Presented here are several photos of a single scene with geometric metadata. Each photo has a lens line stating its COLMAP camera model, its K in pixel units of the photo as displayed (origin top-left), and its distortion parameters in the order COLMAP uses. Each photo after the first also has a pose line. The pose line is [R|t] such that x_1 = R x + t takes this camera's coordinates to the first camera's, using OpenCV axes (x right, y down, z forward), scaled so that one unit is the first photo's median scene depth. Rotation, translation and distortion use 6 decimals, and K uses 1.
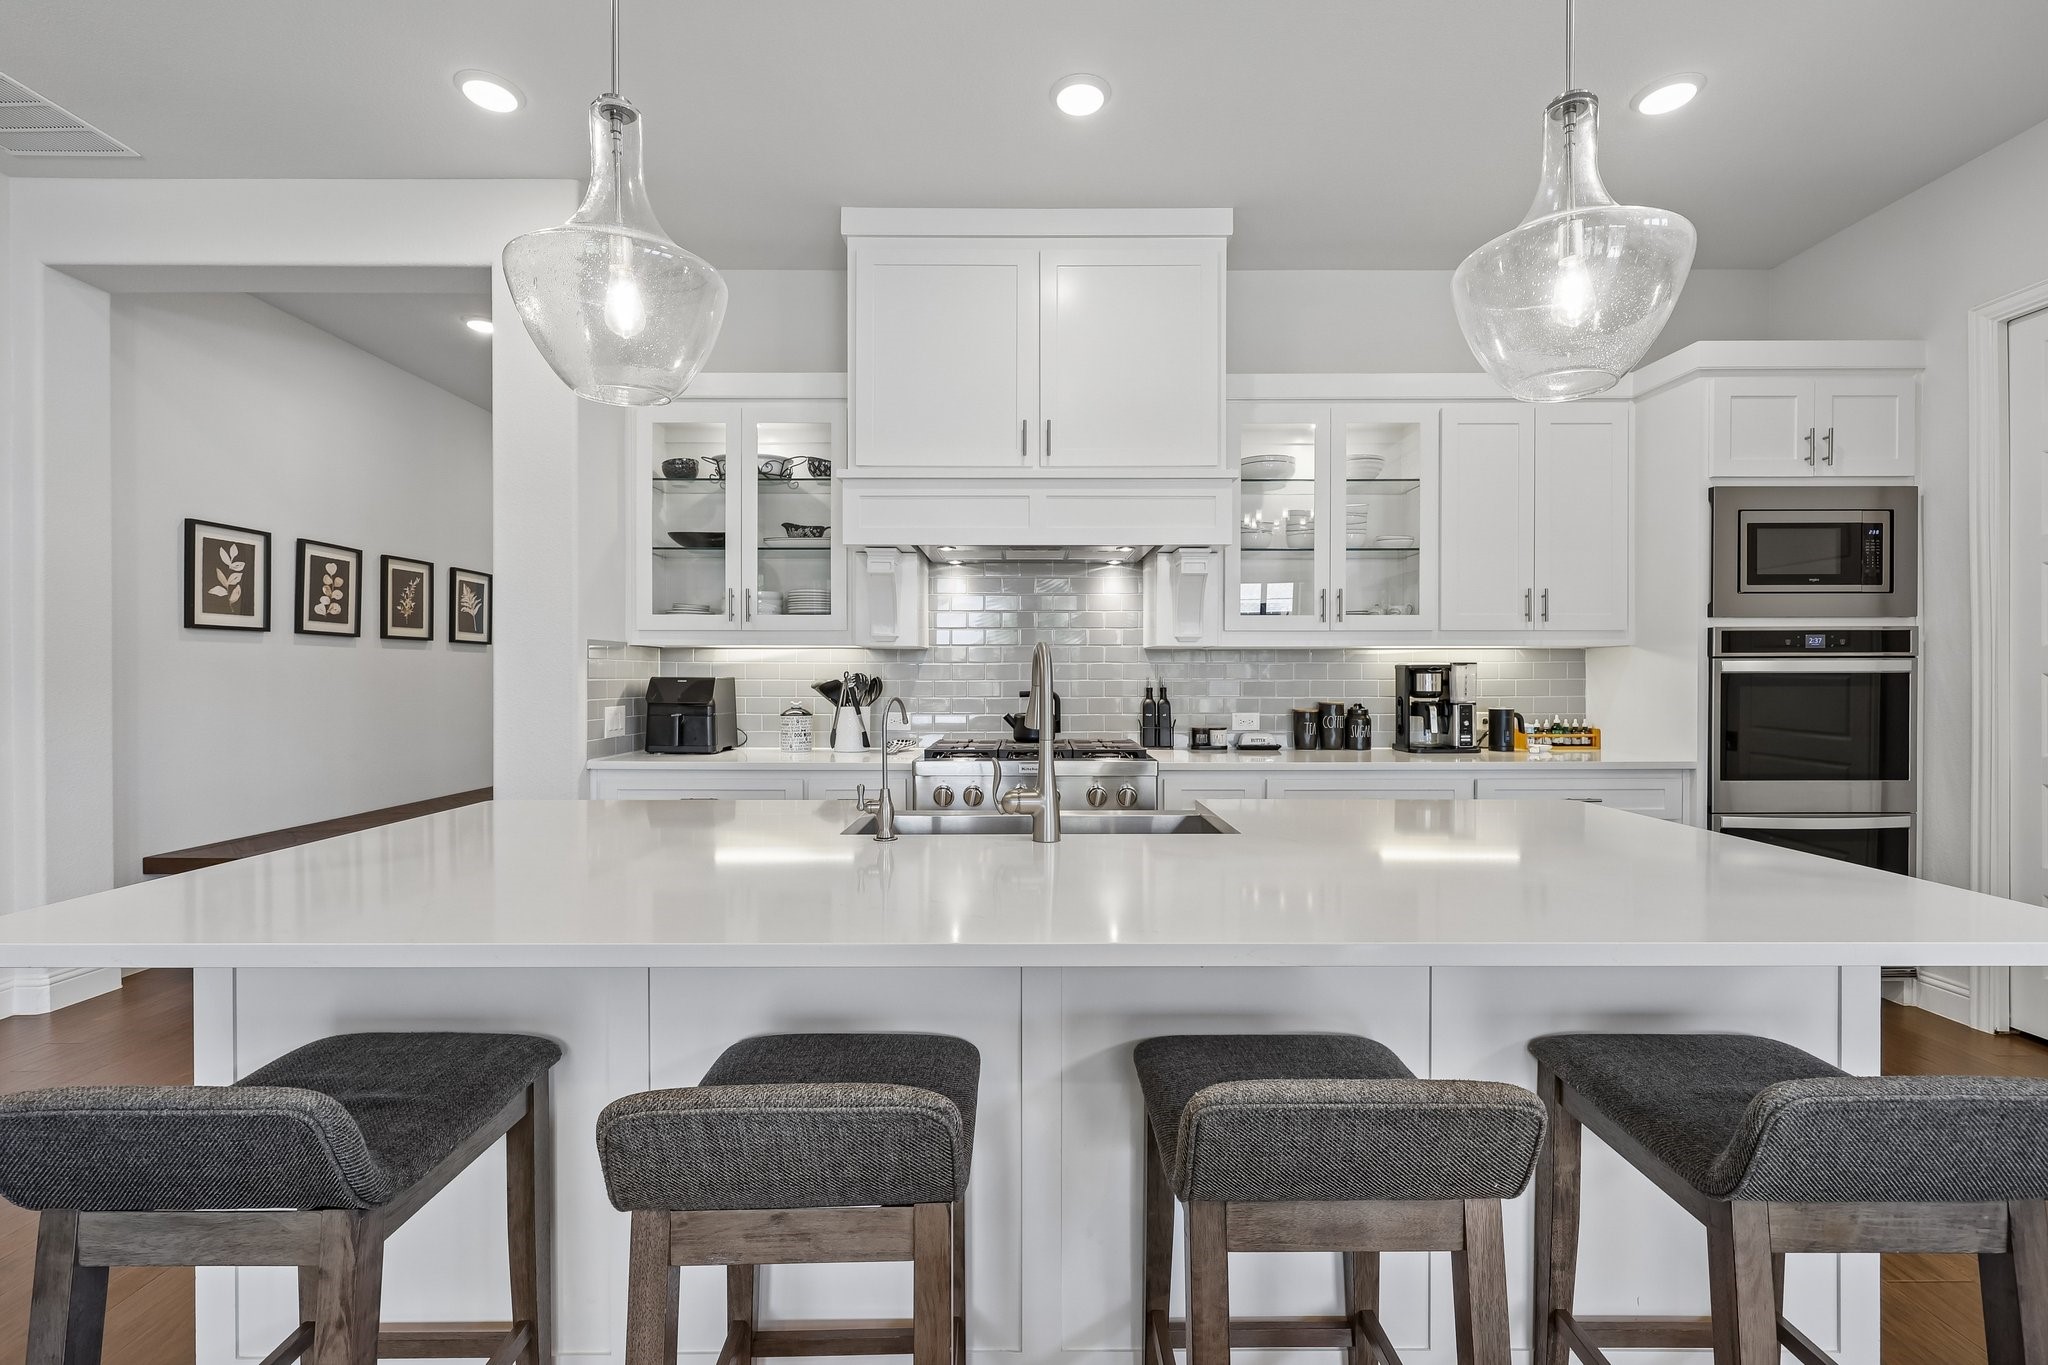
lens RADIAL K [[888.2, 0, 1025.1], [0, 888.2, 677.0], [0, 0, 1]] dist [-0.001368, 0.000776]
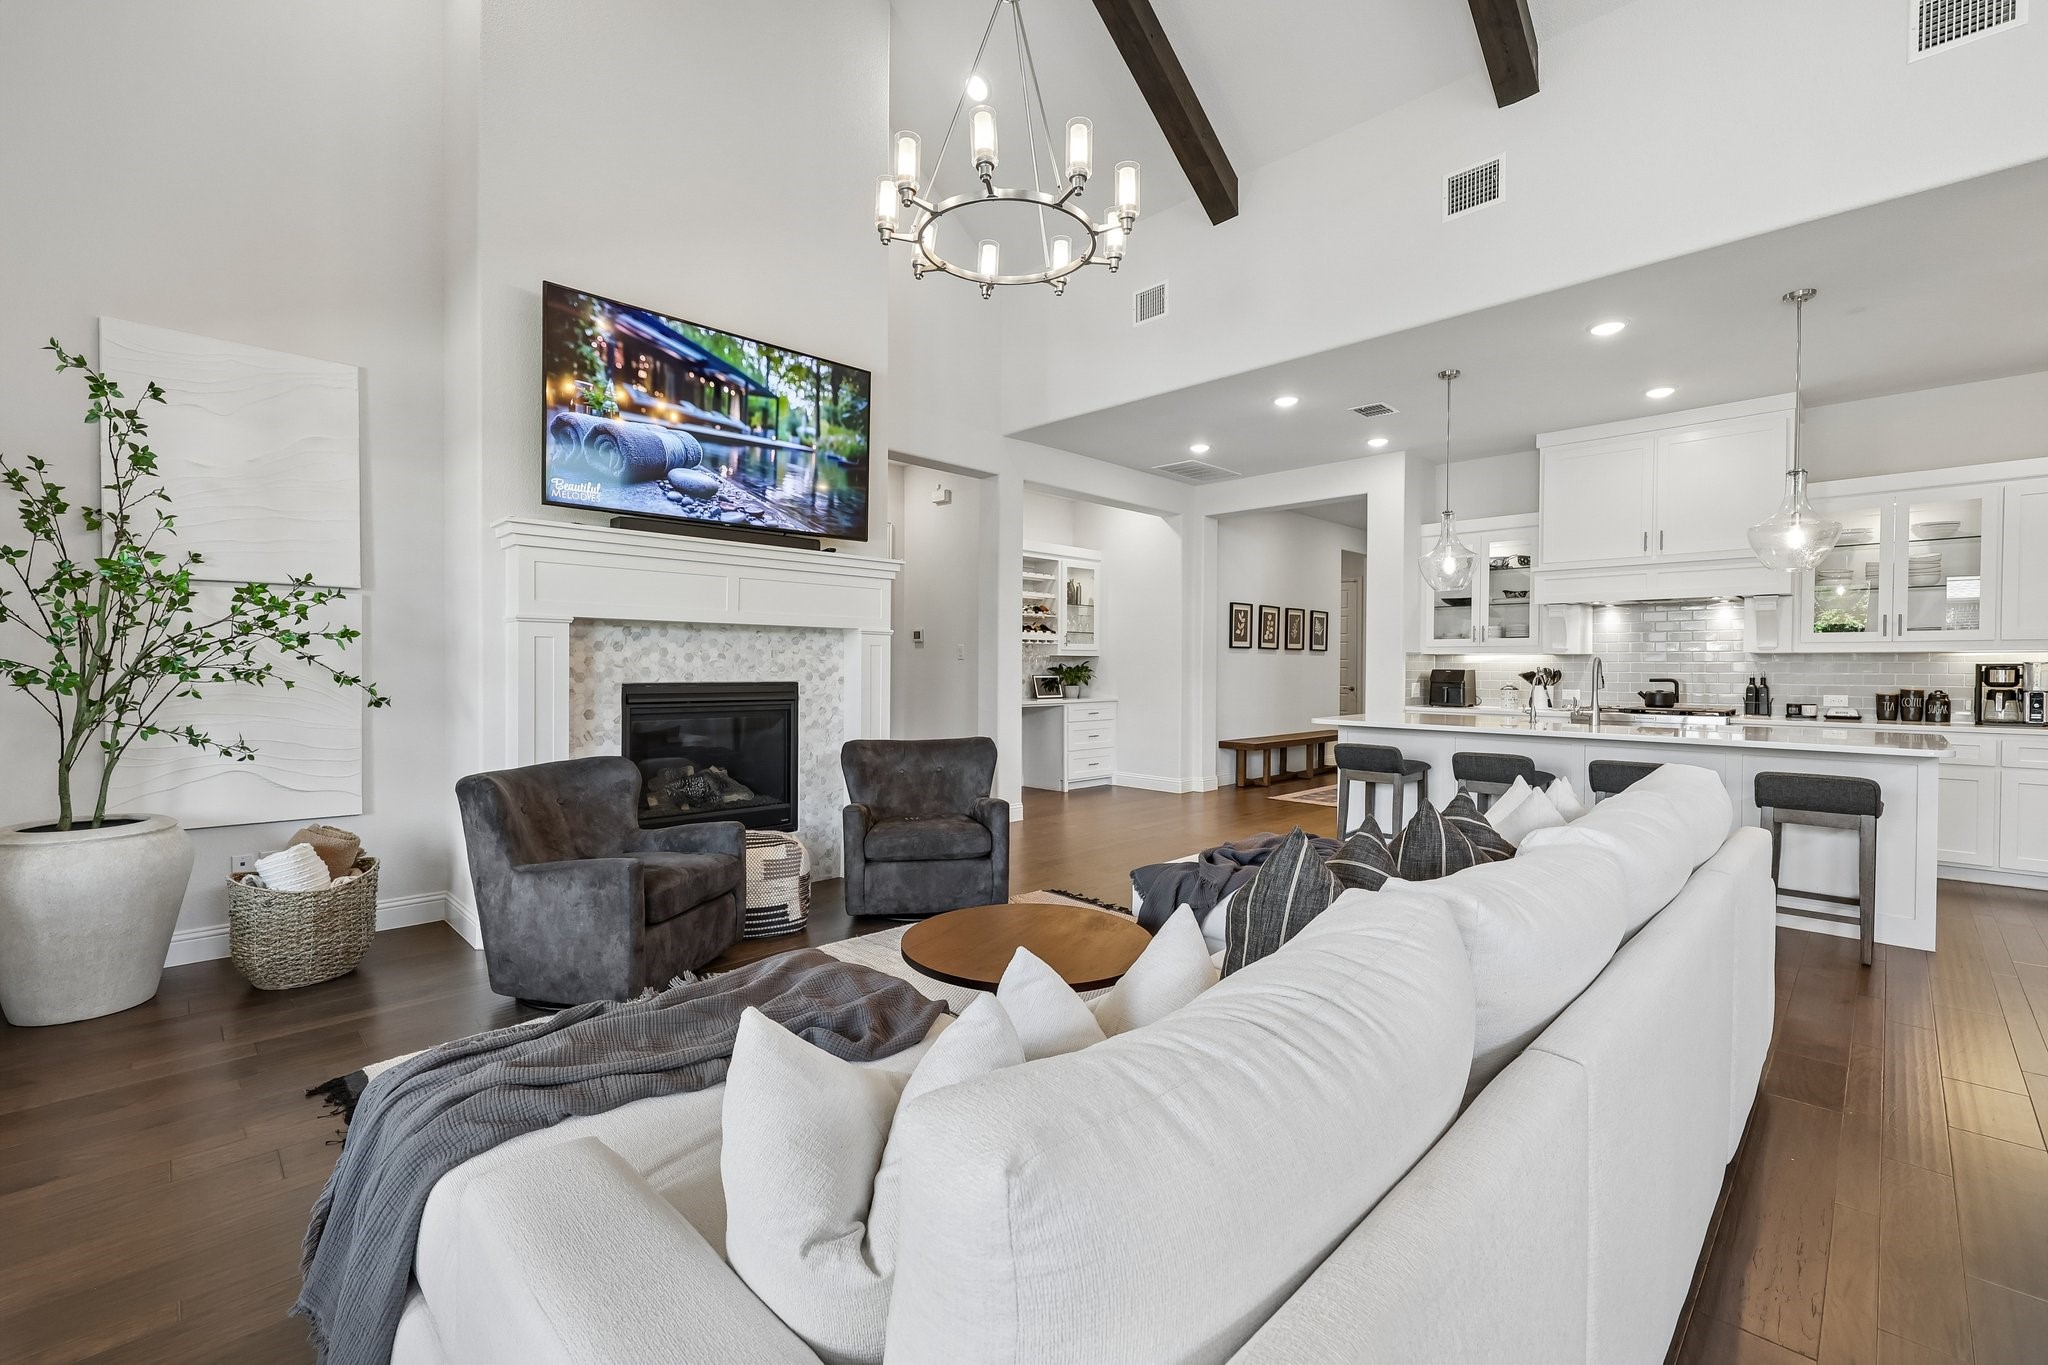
lens RADIAL K [[864.2, 0, 1019.7], [0, 864.2, 685.5], [0, 0, 1]] dist [-0.002391, -0.000046]
pose [[0.701768, 0.018516, -0.712165, 0.331617], [-0.005992, 0.999780, 0.020089, 0.002749], [0.712380, -0.009830, 0.701725, -1.073462]]
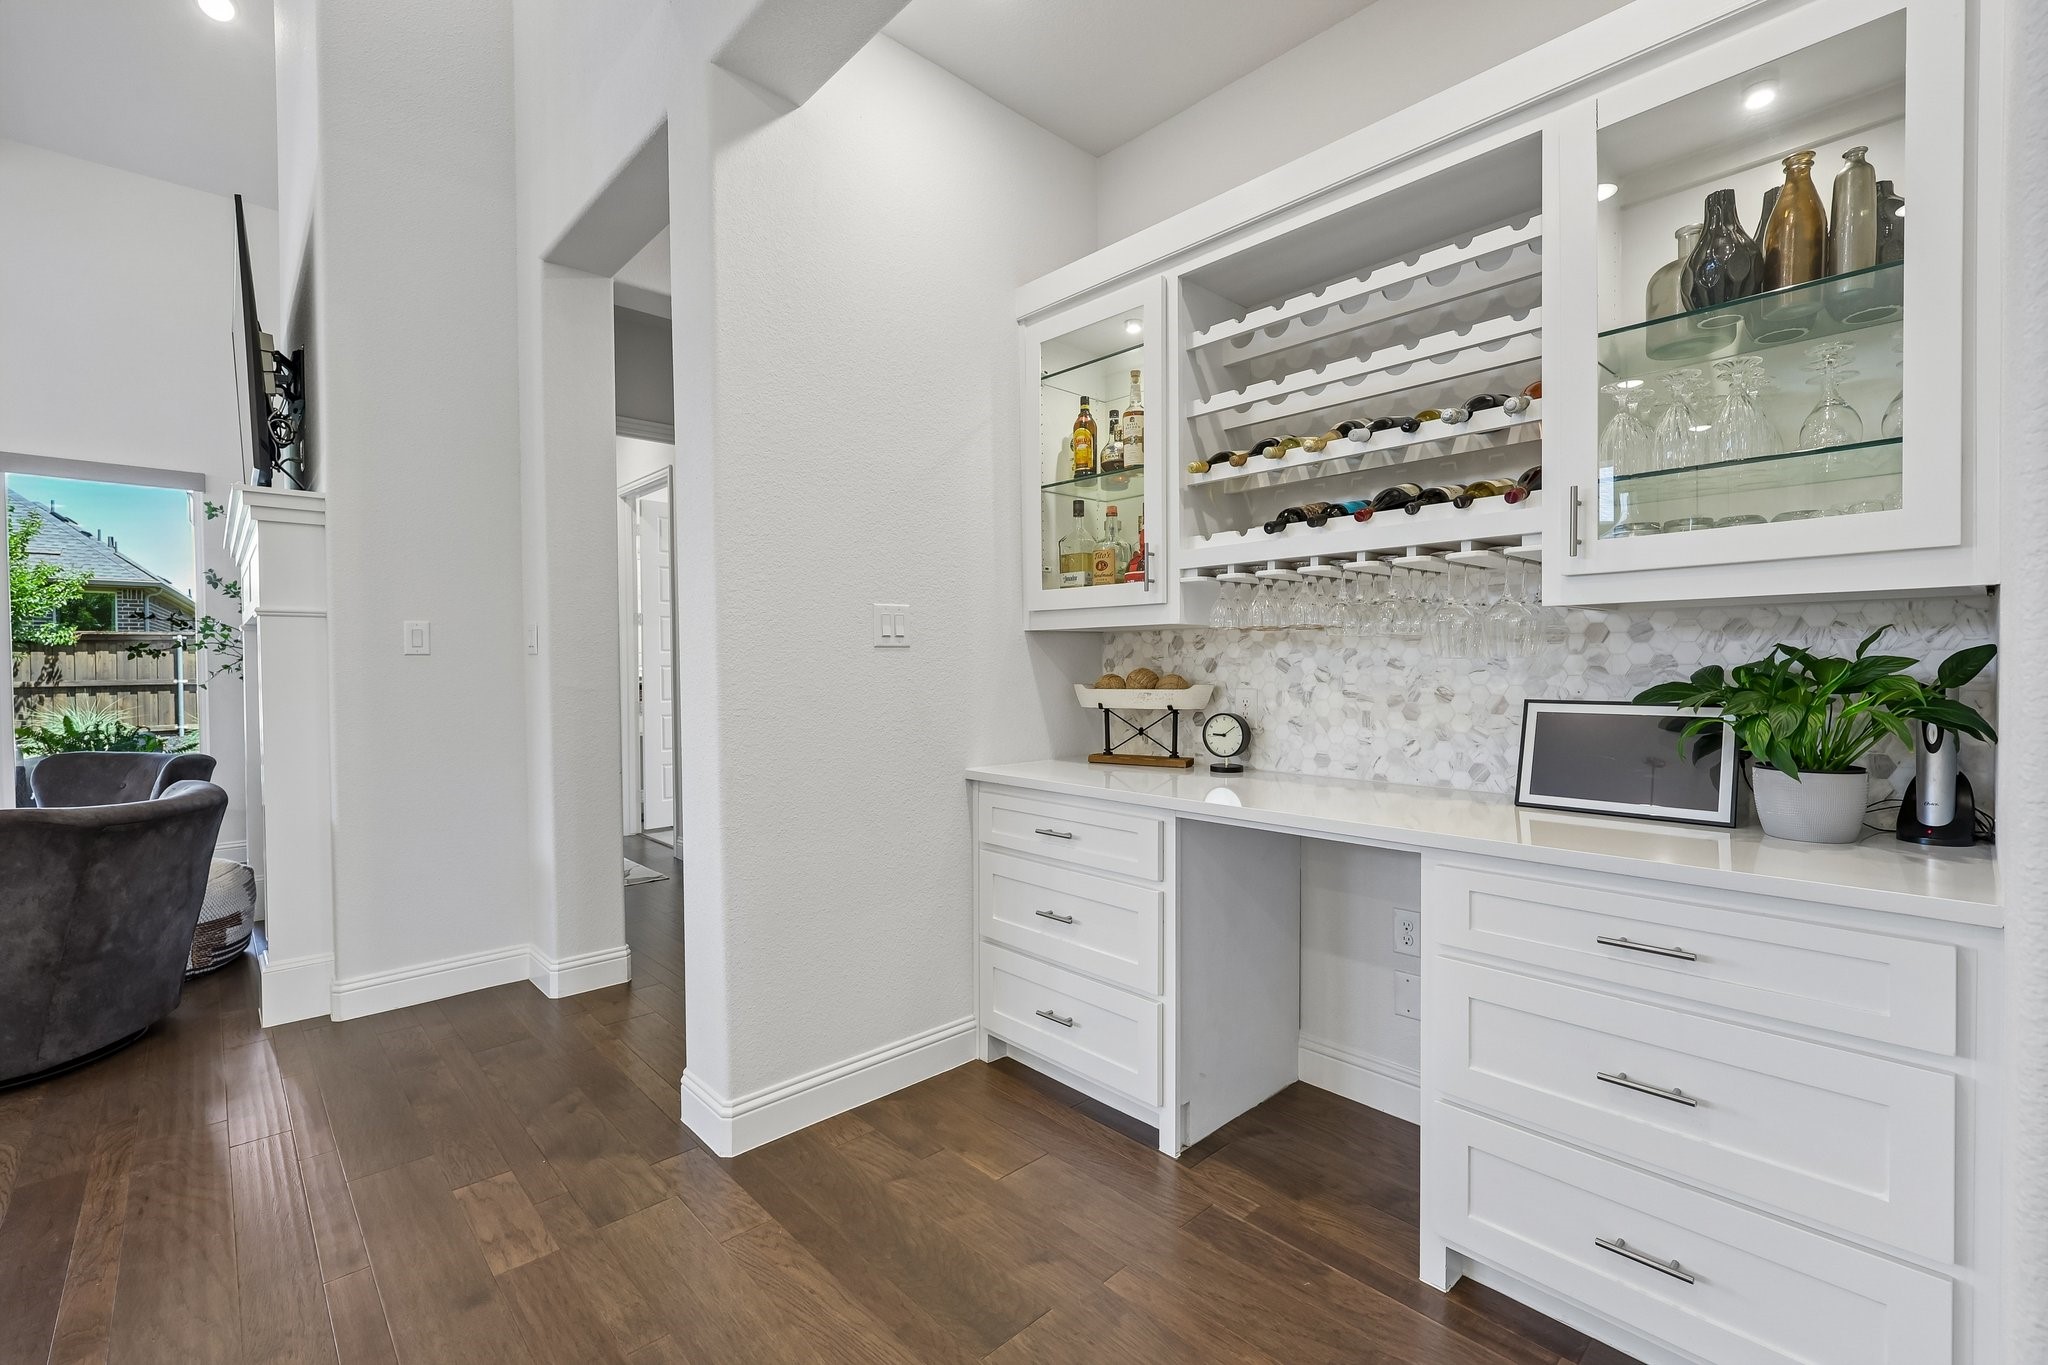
lens RADIAL K [[888.2, 0, 1021.2], [0, 888.2, 676.7], [0, 0, 1]] dist [-0.001368, 0.000776]
pose [[-0.737081, 0.018204, -0.675559, -0.713984], [0.006360, 0.999780, 0.020002, -0.006034], [0.675775, 0.010446, -0.737034, 0.780822]]
